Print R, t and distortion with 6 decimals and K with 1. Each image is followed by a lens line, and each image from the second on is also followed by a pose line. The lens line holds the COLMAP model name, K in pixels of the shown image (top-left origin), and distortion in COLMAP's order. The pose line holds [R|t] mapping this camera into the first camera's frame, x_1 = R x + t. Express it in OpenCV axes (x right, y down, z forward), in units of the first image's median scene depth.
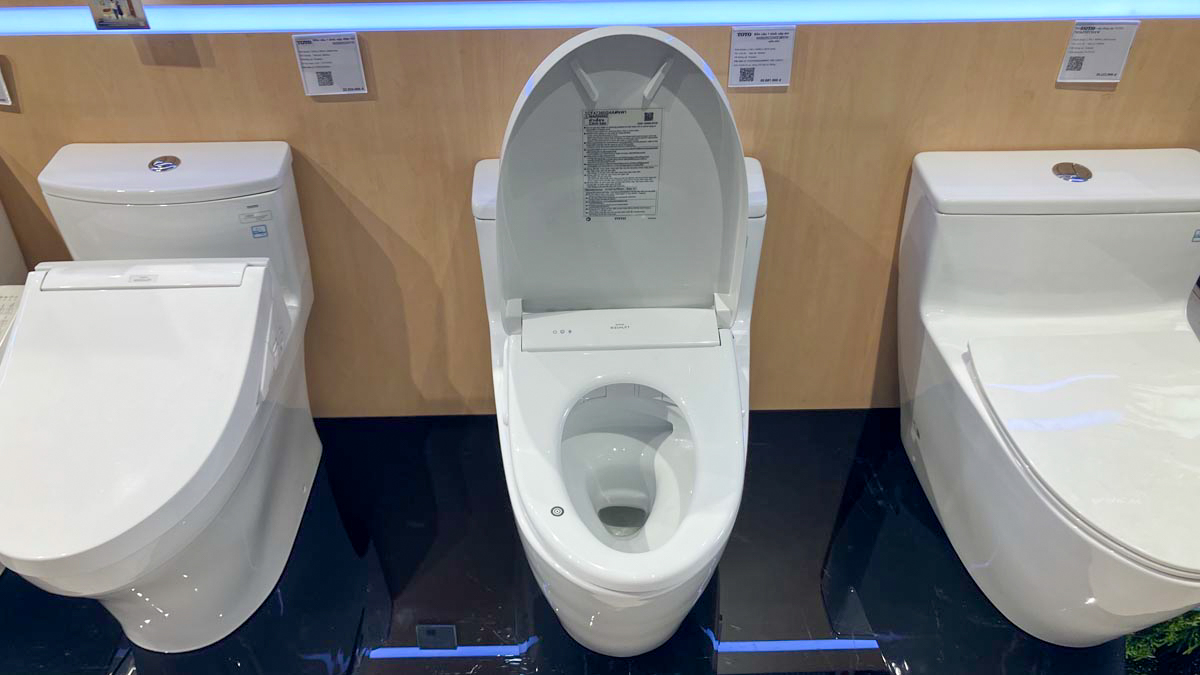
lens RADIAL K [[994.8, 0, 591.7], [0, 994.8, 340.9], [0, 0, 1]] dist [0.000658, 0.010699]
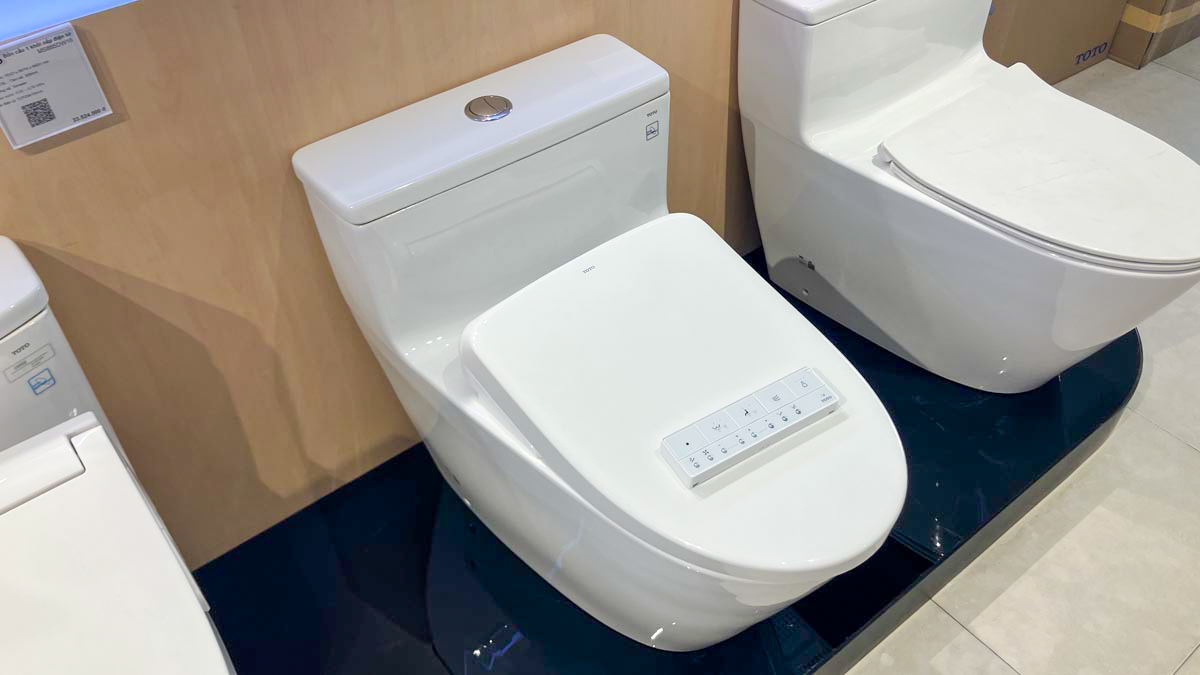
lens RADIAL K [[994.8, 0, 600.4], [0, 994.8, 328.4], [0, 0, 1]] dist [0.000658, 0.010699]
pose [[0.792834, -0.428802, 0.433062, -0.313778], [0.399286, 0.902320, 0.162446, -0.102161], [-0.460418, 0.044123, 0.886605, 0.290423]]
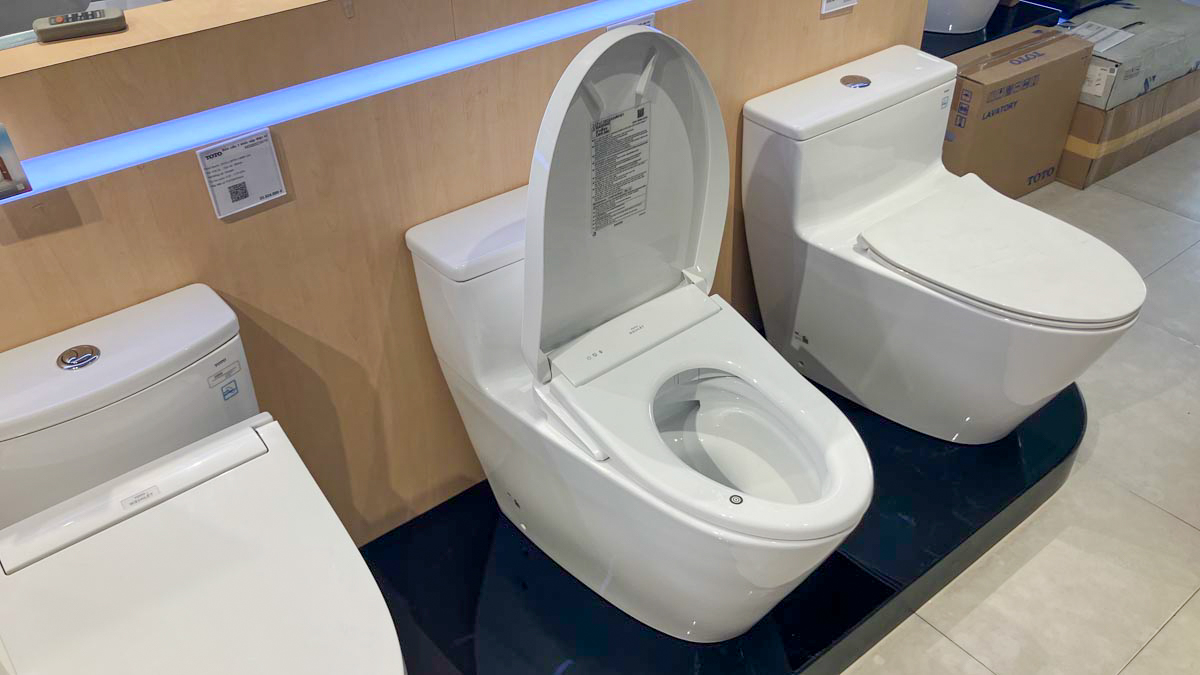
lens RADIAL K [[994.8, 0, 592.6], [0, 994.8, 339.0], [0, 0, 1]] dist [0.000658, 0.010699]
pose [[0.791822, -0.370188, 0.485776, -0.481574], [0.398062, 0.916037, 0.049223, -0.070149], [-0.463210, 0.154394, 0.872696, 0.140292]]
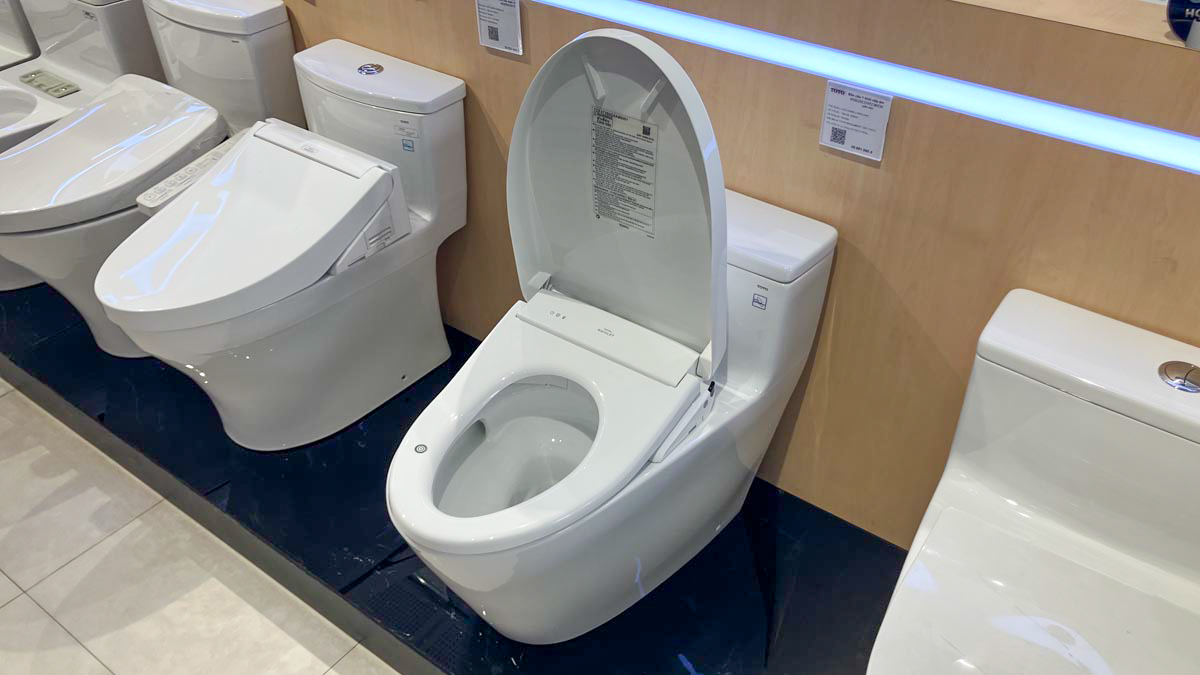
lens RADIAL K [[994.8, 0, 595.2], [0, 994.8, 347.4], [0, 0, 1]] dist [0.000658, 0.010699]
pose [[0.789013, 0.382769, -0.480569, 0.491011], [-0.393064, 0.915668, 0.083978, -0.077437], [0.472186, 0.122635, 0.872927, 0.116543]]
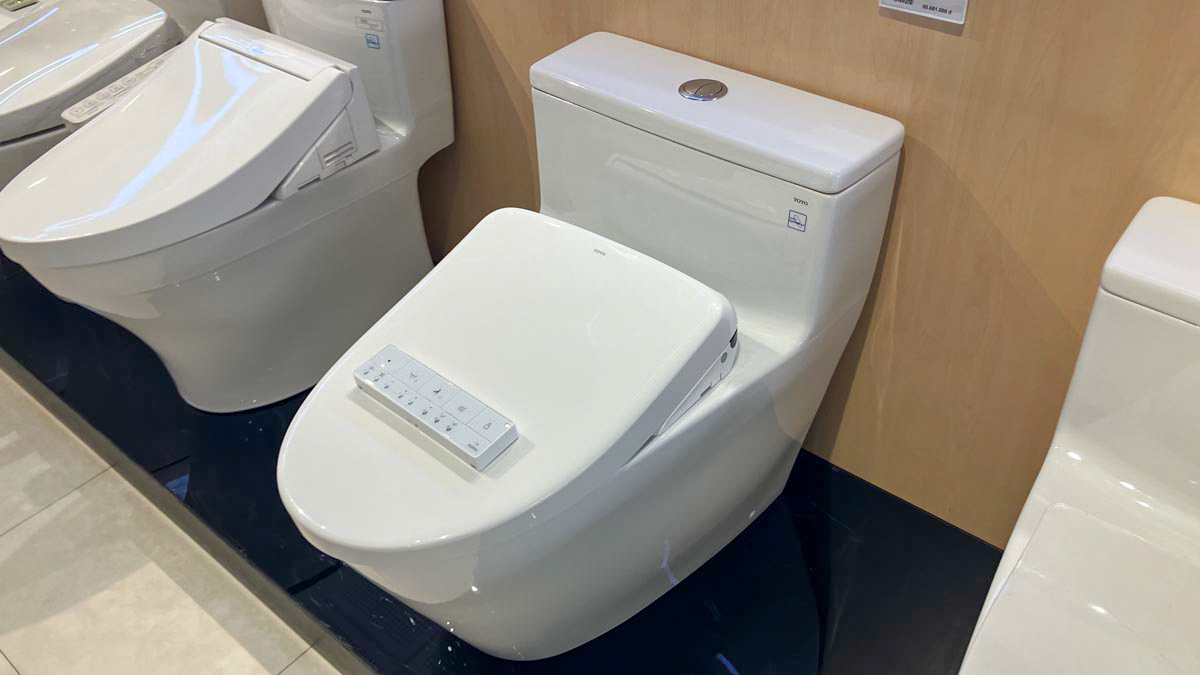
lens RADIAL K [[994.8, 0, 600.7], [0, 994.8, 329.0], [0, 0, 1]] dist [0.000658, 0.010699]
pose [[0.753618, 0.394709, -0.525609, 0.441105], [-0.386423, 0.912900, 0.131494, -0.068367], [0.531730, 0.104011, 0.840502, 0.345934]]
